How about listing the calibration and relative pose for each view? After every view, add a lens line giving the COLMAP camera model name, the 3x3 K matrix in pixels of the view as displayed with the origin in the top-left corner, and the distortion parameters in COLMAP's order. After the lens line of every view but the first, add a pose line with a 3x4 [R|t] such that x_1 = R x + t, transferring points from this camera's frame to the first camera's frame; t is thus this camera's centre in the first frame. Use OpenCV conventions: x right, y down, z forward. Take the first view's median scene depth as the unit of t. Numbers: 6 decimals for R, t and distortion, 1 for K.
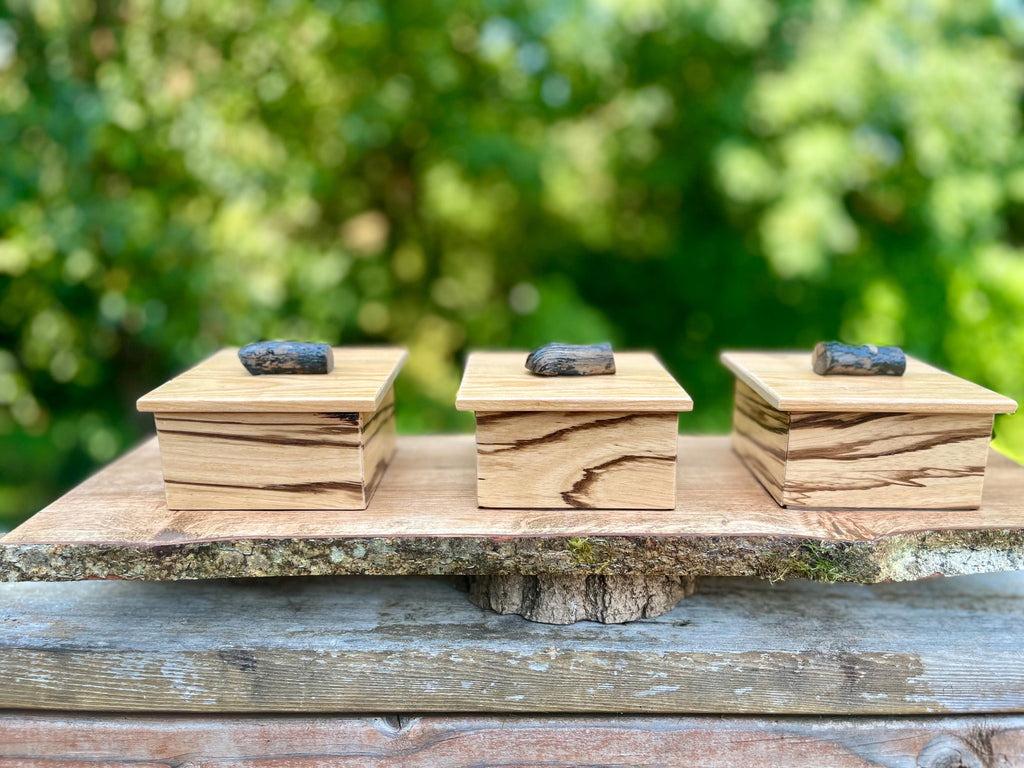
lens RADIAL K [[795.0, 0, 516.6], [0, 795.0, 358.2], [0, 0, 1]] dist [0.039294, -0.079040]
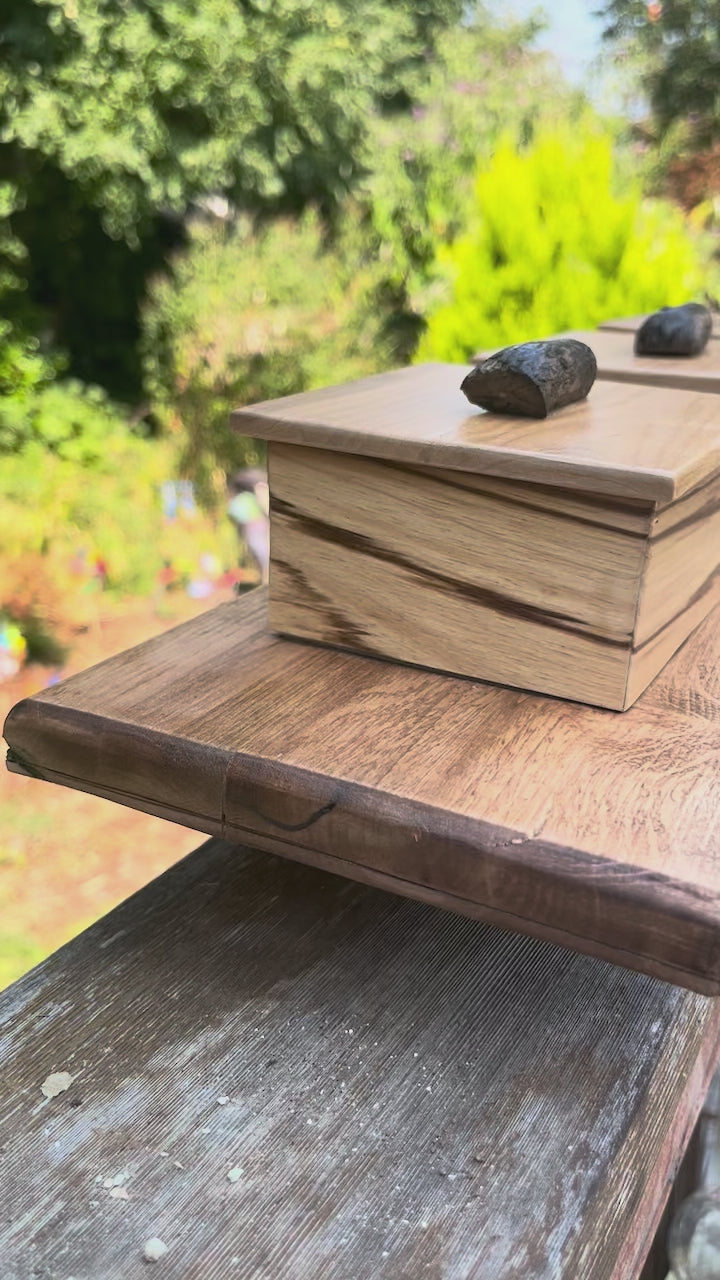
lens RADIAL K [[1160.0, 0, 358.7], [0, 1160.0, 646.6], [0, 0, 1]] dist [0.040822, -0.003325]
pose [[0.481755, -0.304072, 0.821859, -1.092507], [0.164707, 0.952572, 0.255886, -0.047986], [-0.860688, 0.012092, 0.508989, 0.811935]]
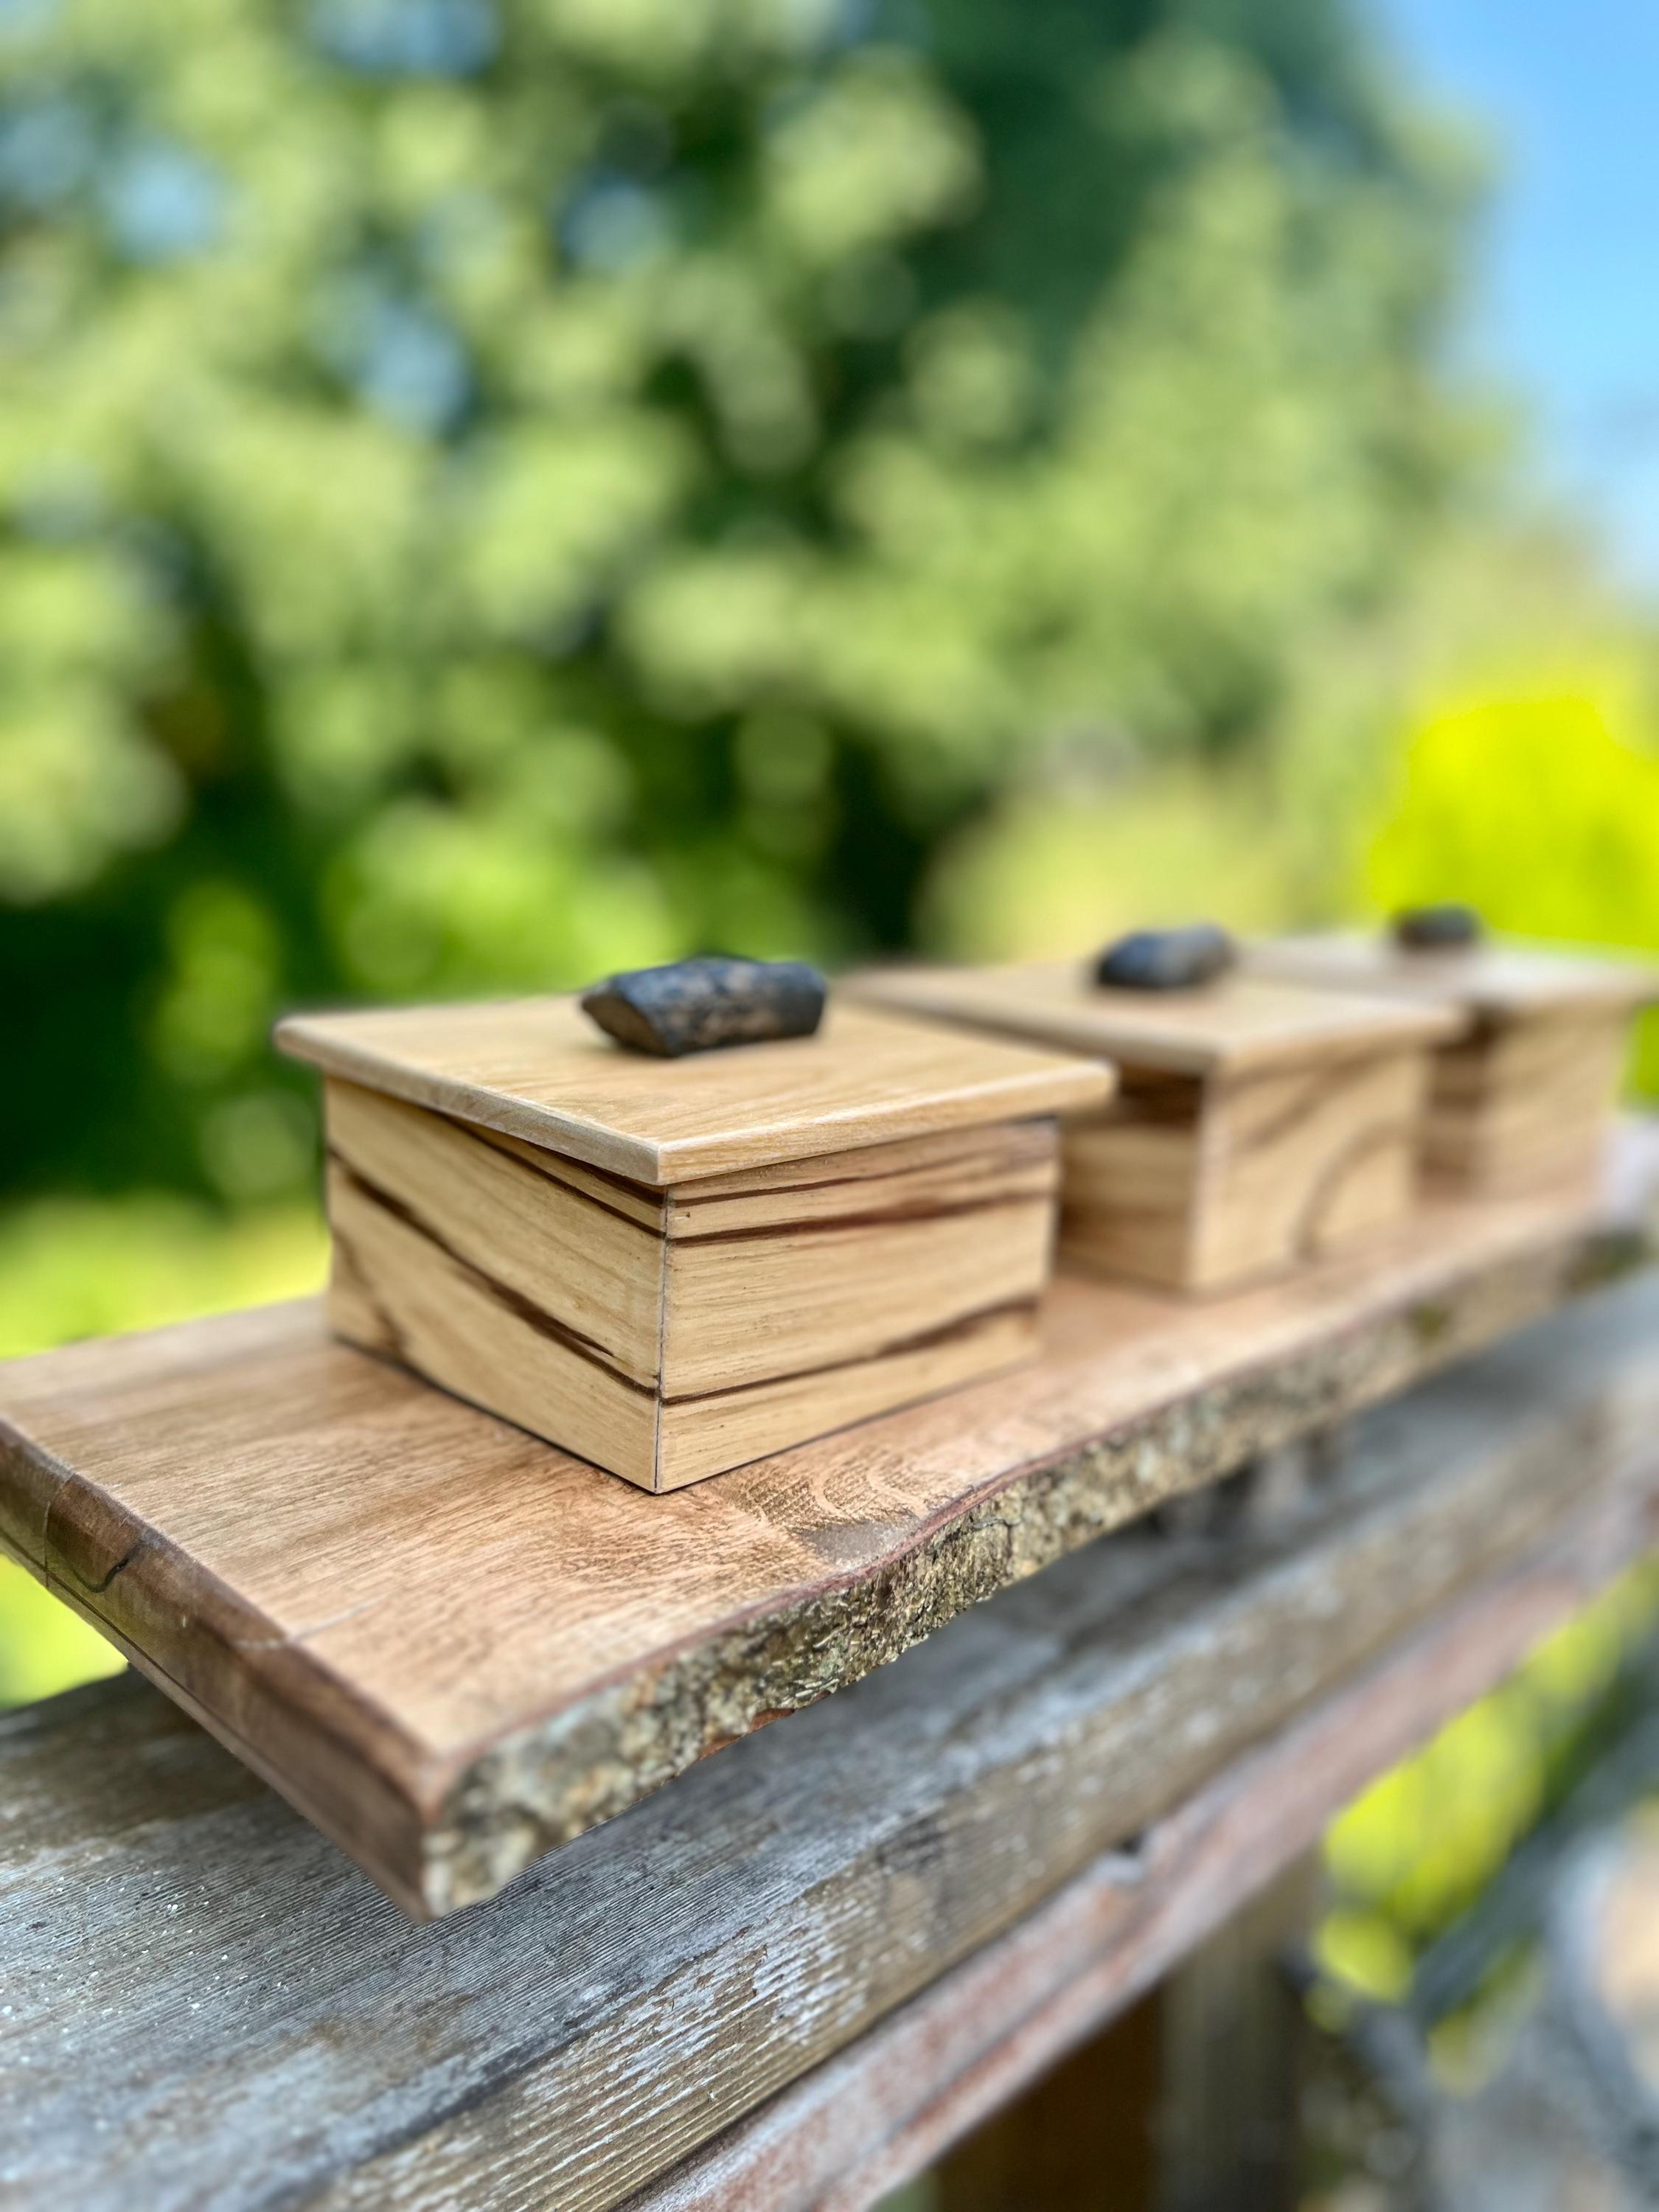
lens RADIAL K [[1764.3, 0, 841.2], [0, 1764.3, 1095.8], [0, 0, 1]] dist [0.033298, -0.079863]
pose [[0.685690, -0.112369, 0.719168, -0.895613], [0.103118, 0.993044, 0.056844, 0.002351], [-0.720552, 0.035182, 0.692508, 0.476099]]
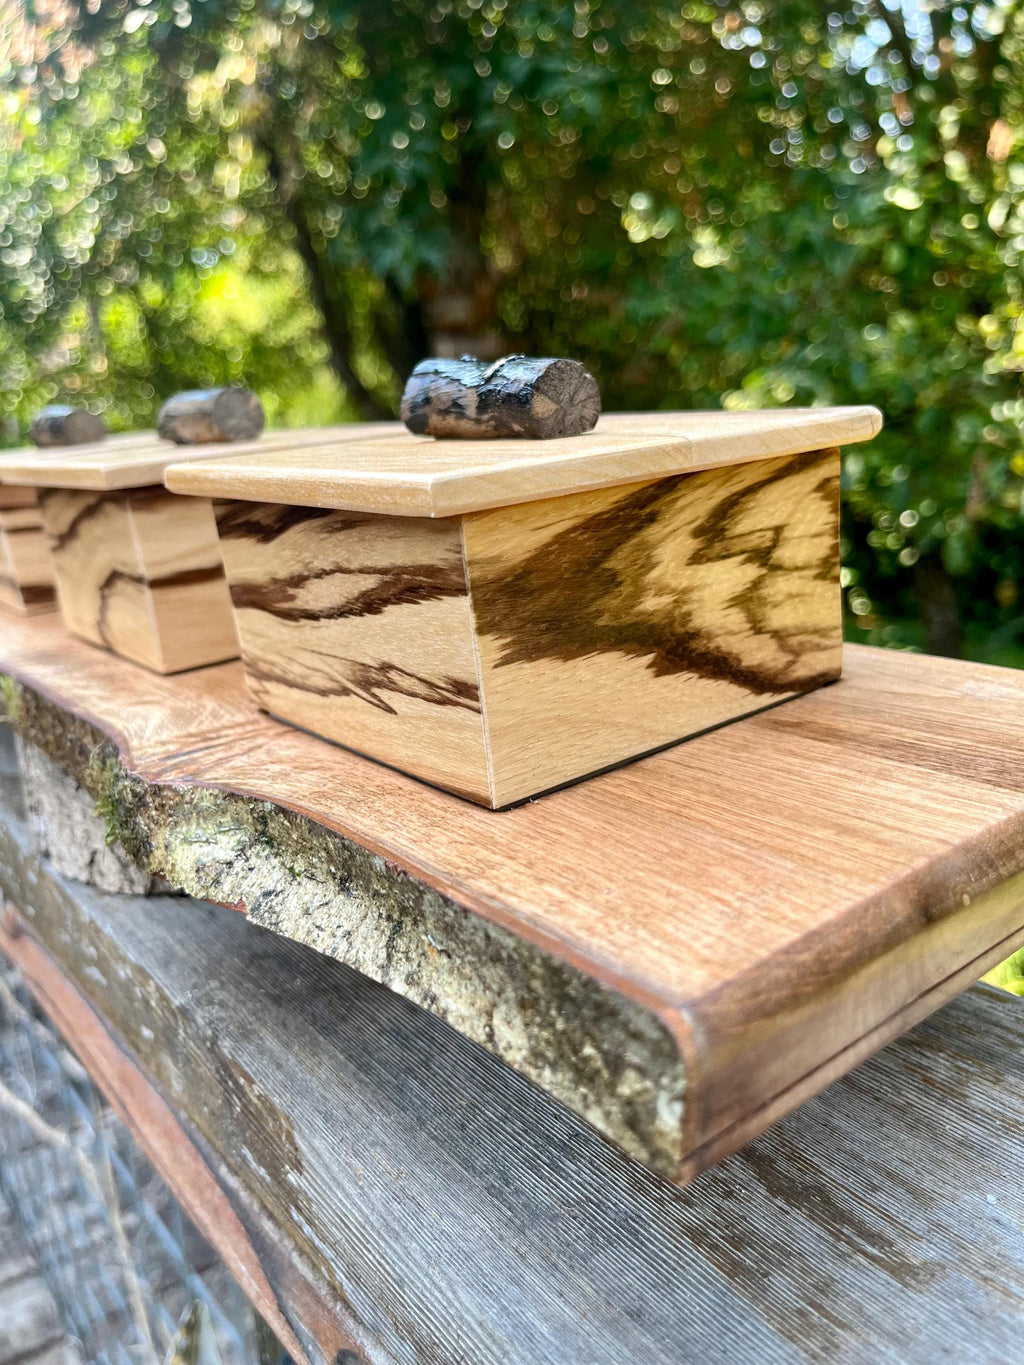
lens RADIAL K [[1096.3, 0, 488.1], [0, 1096.3, 676.2], [0, 0, 1]] dist [0.138088, -0.578466]
pose [[0.589582, 0.153776, -0.792935, 0.982633], [-0.069393, 0.987723, 0.139954, 0.067916], [0.804722, -0.027490, 0.593015, 0.746077]]
